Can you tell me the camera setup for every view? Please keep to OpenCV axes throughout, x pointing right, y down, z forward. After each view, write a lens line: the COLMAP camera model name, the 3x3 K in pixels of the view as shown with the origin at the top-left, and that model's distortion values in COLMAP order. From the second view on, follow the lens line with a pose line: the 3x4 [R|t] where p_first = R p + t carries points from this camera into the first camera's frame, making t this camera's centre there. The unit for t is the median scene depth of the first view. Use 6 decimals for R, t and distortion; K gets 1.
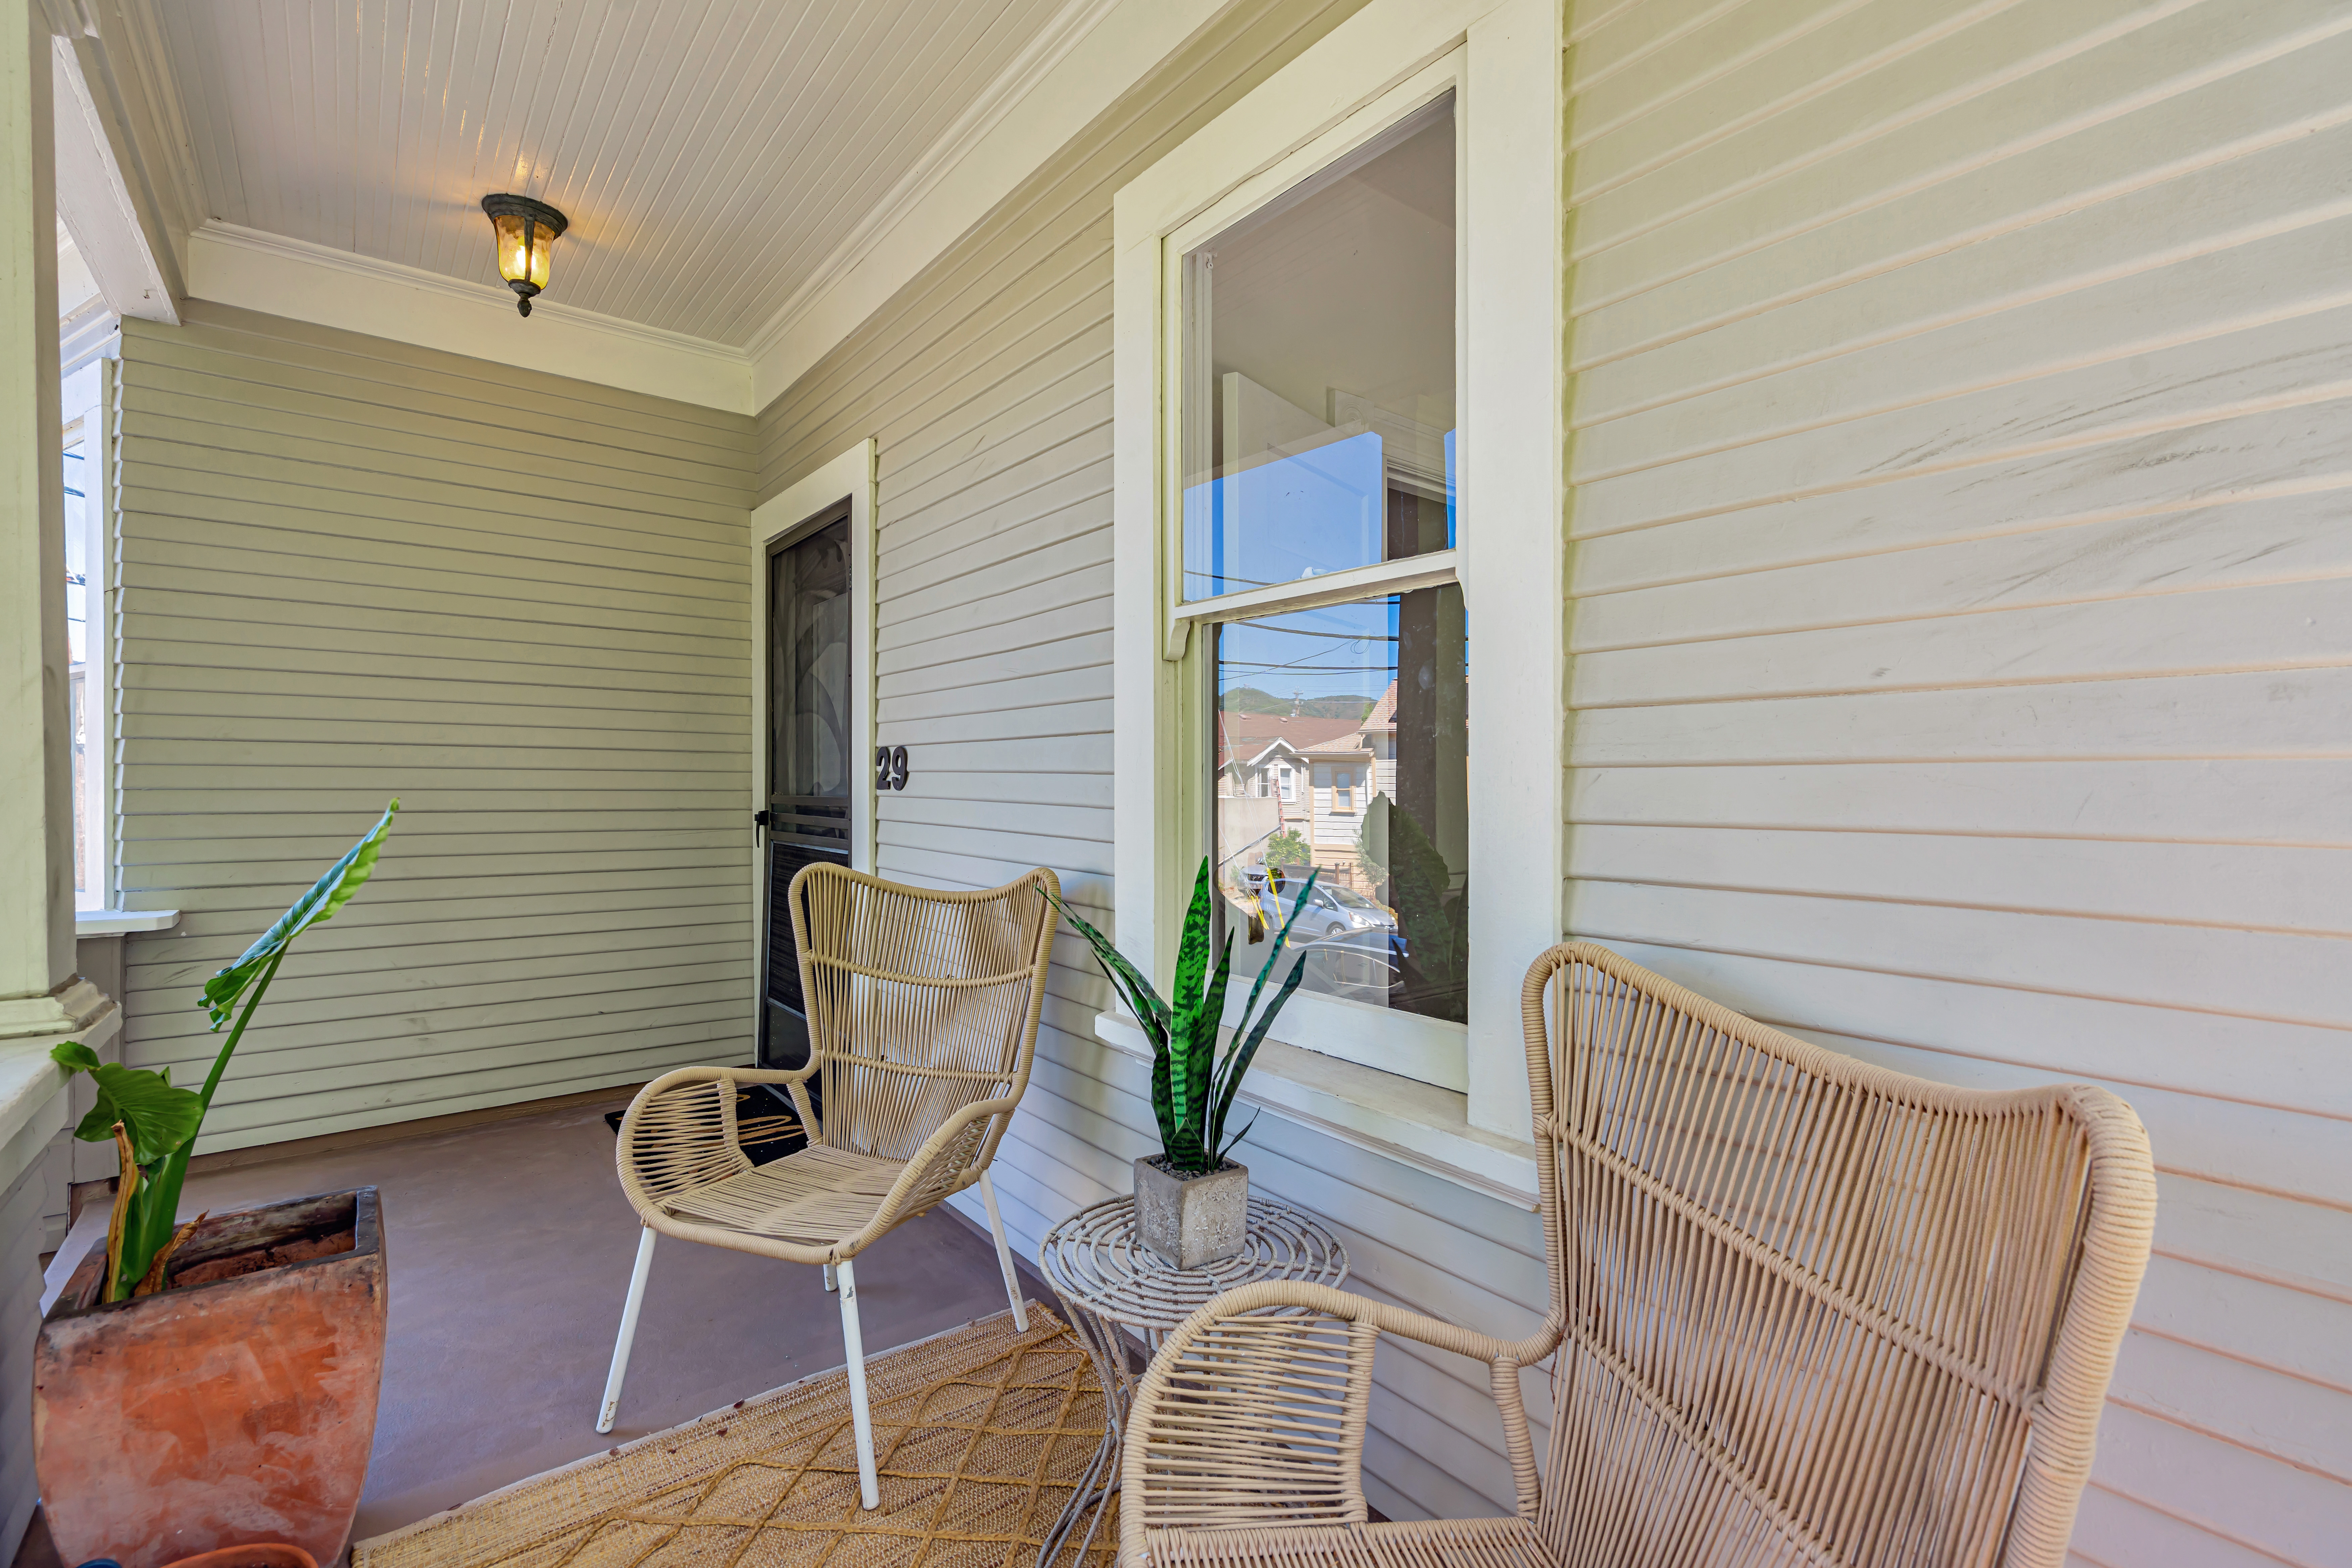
lens RADIAL K [[1073.0, 0, 1171.9], [0, 1073.0, 767.4], [0, 0, 1]] dist [-0.004719, 0.000202]
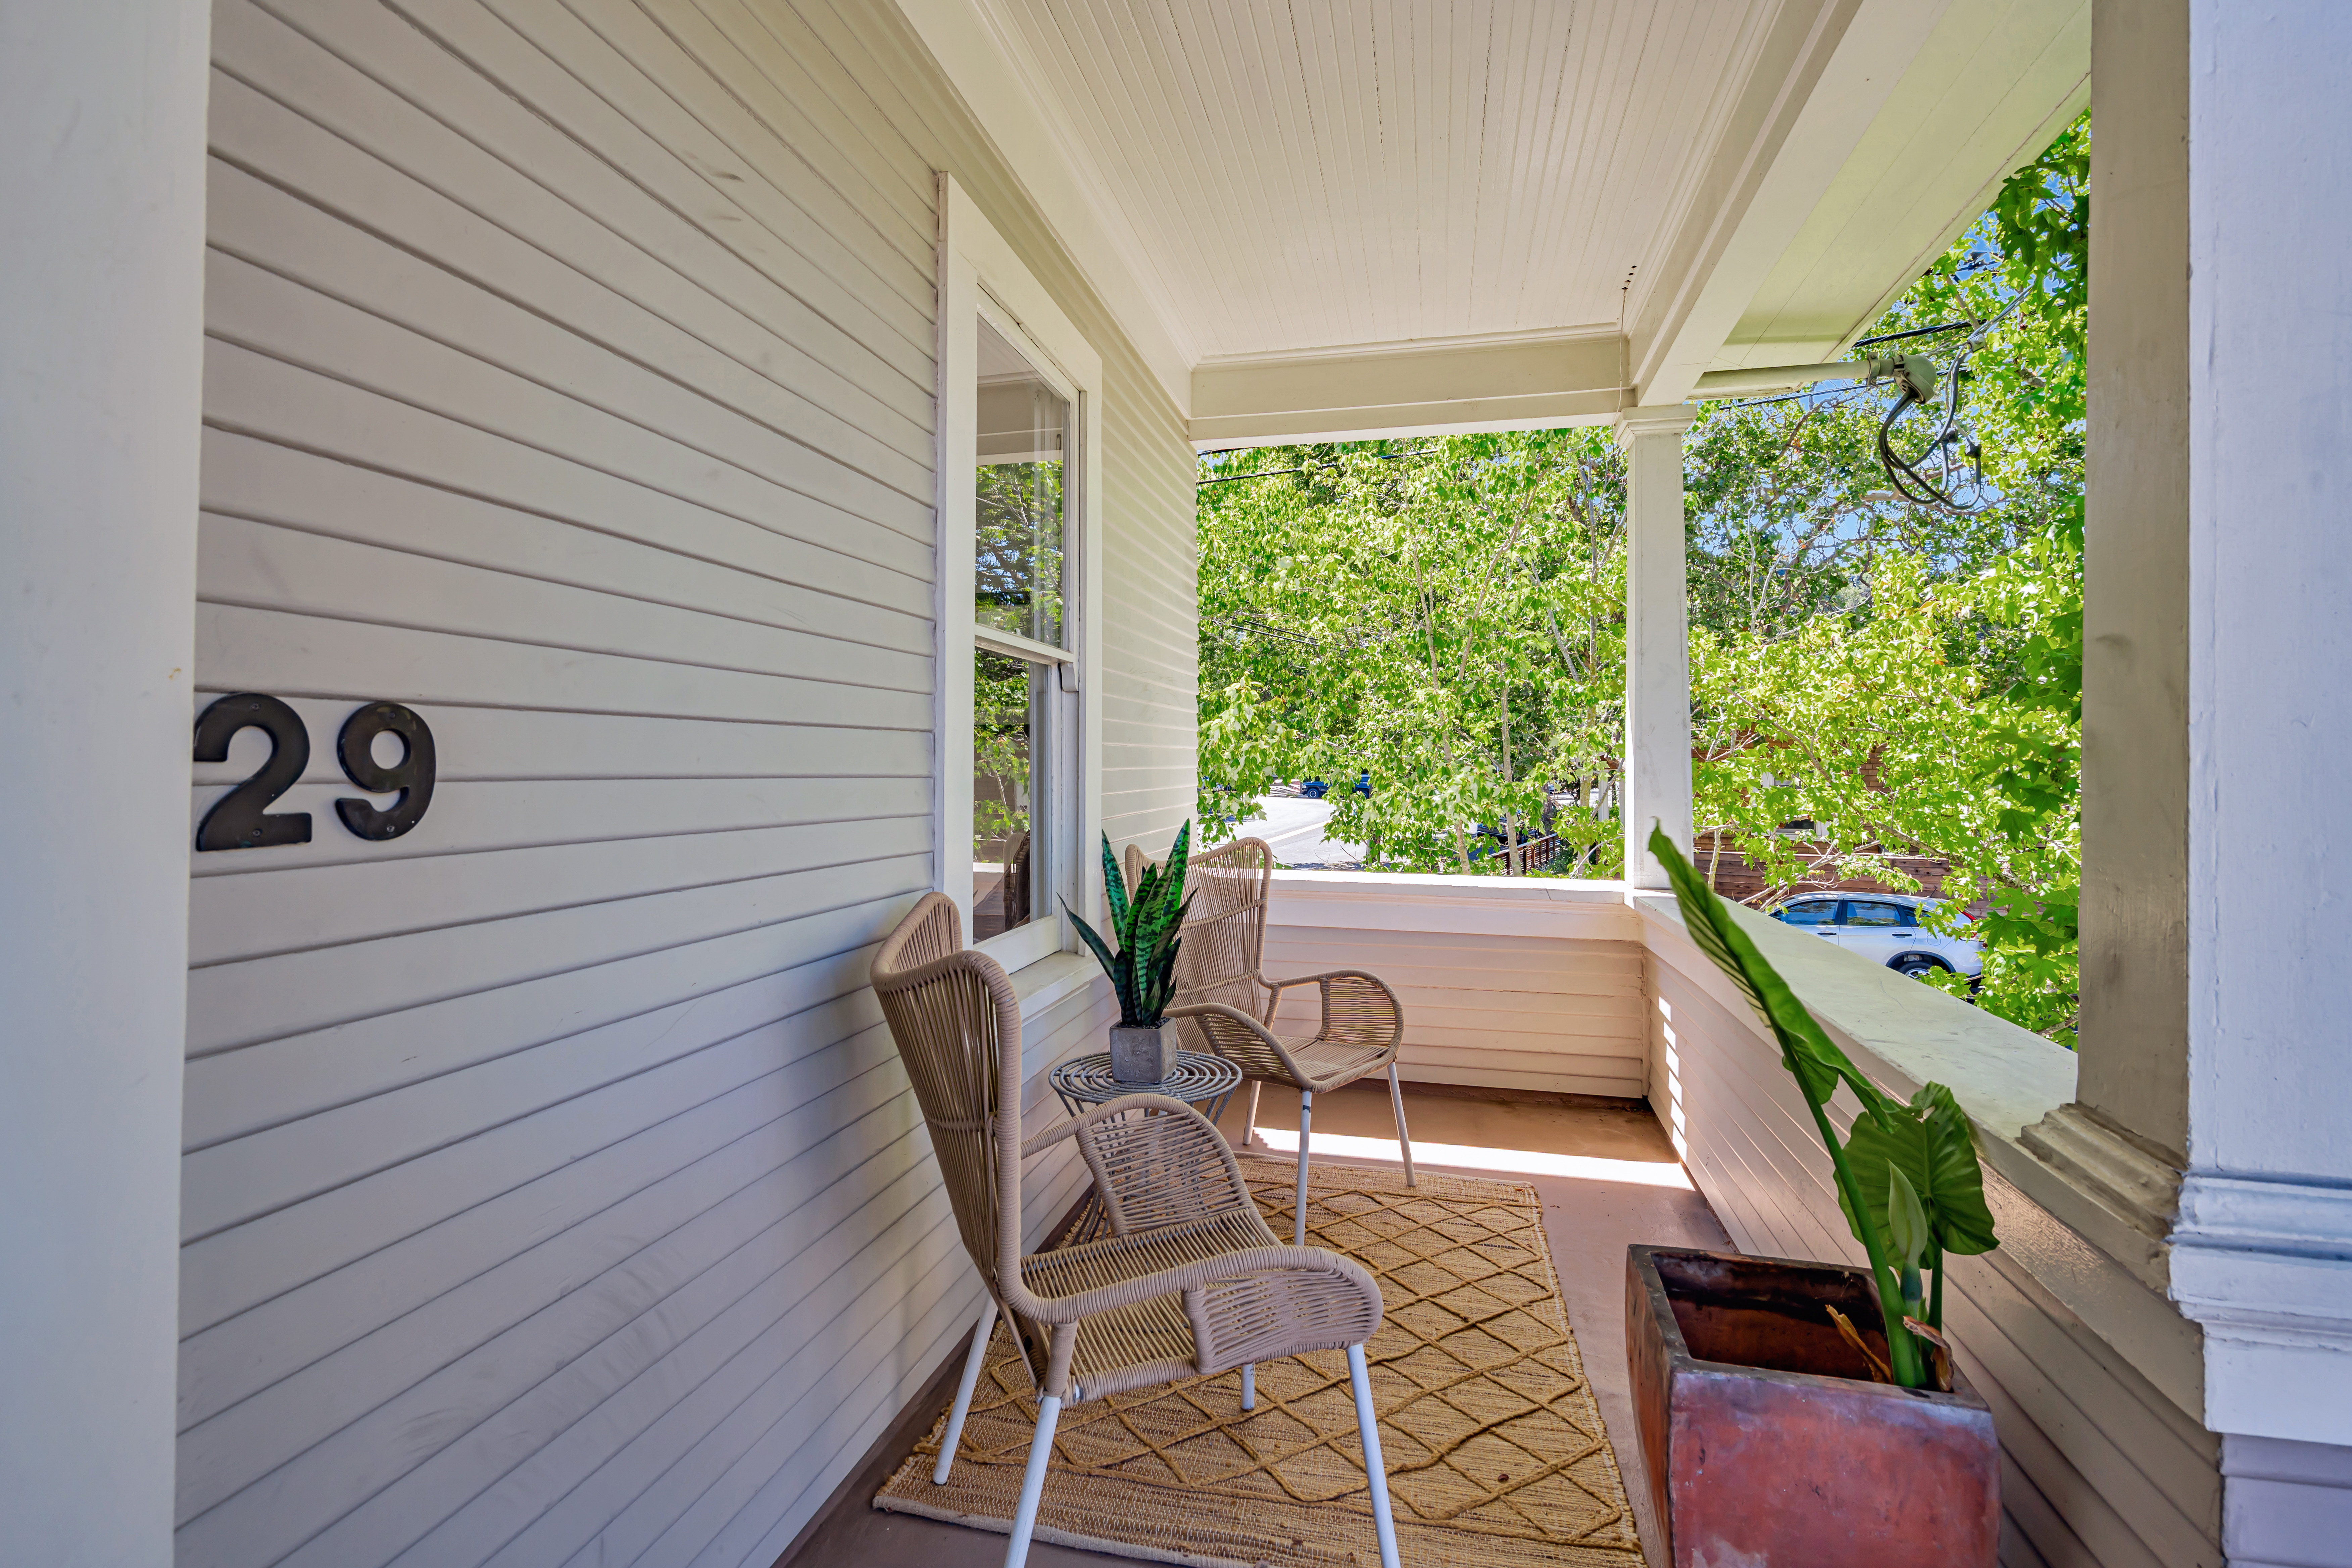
lens RADIAL K [[1073.0, 0, 1171.9], [0, 1073.0, 767.4], [0, 0, 1]] dist [-0.004719, 0.000202]
pose [[-0.623563, -0.002556, 0.781769, -0.634424], [-0.003565, 0.999994, 0.000426, -0.001311], [-0.781765, -0.002521, -0.623568, 1.002445]]
